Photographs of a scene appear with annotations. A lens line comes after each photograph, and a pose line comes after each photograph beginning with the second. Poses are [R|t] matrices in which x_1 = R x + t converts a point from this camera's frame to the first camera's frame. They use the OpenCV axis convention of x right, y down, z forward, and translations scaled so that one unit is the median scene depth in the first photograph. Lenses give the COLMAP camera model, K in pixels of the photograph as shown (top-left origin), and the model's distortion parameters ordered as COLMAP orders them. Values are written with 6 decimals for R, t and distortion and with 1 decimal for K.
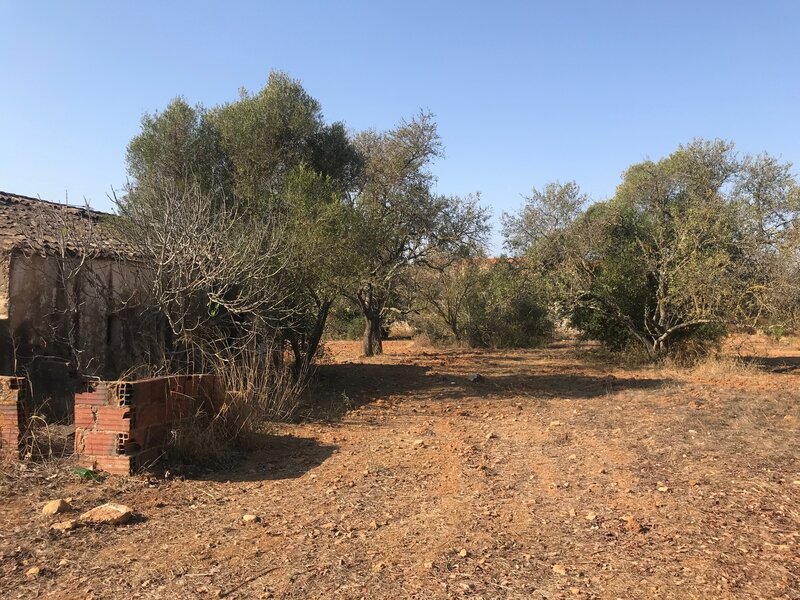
lens RADIAL K [[658.1, 0, 400.0], [0, 658.1, 300.0], [0, 0, 1]] dist [0.046818, -0.052916]
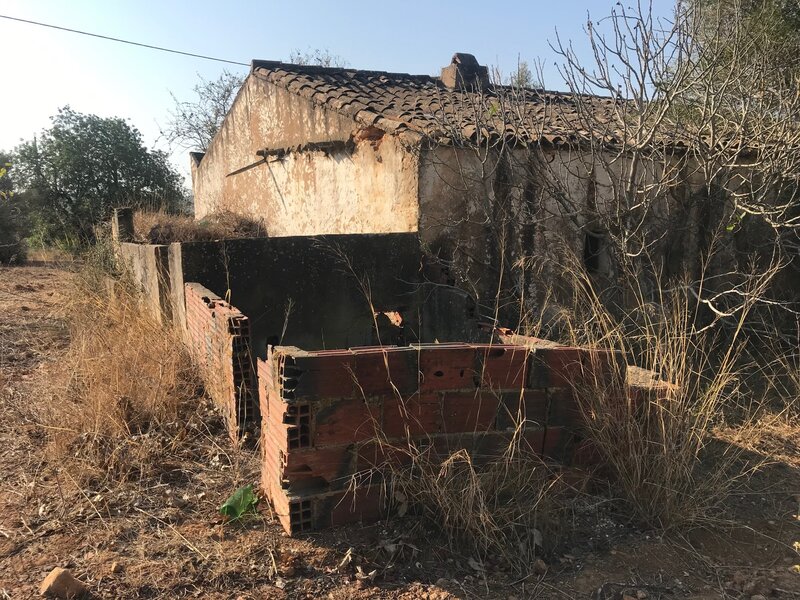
lens RADIAL K [[663.5, 0, 395.7], [0, 663.5, 298.4], [0, 0, 1]] dist [0.020268, -0.022471]
pose [[0.578980, 0.090927, -0.810256, 0.023472], [0.000342, 0.993735, 0.111762, 0.018791], [0.815342, -0.064985, 0.575321, 0.532243]]
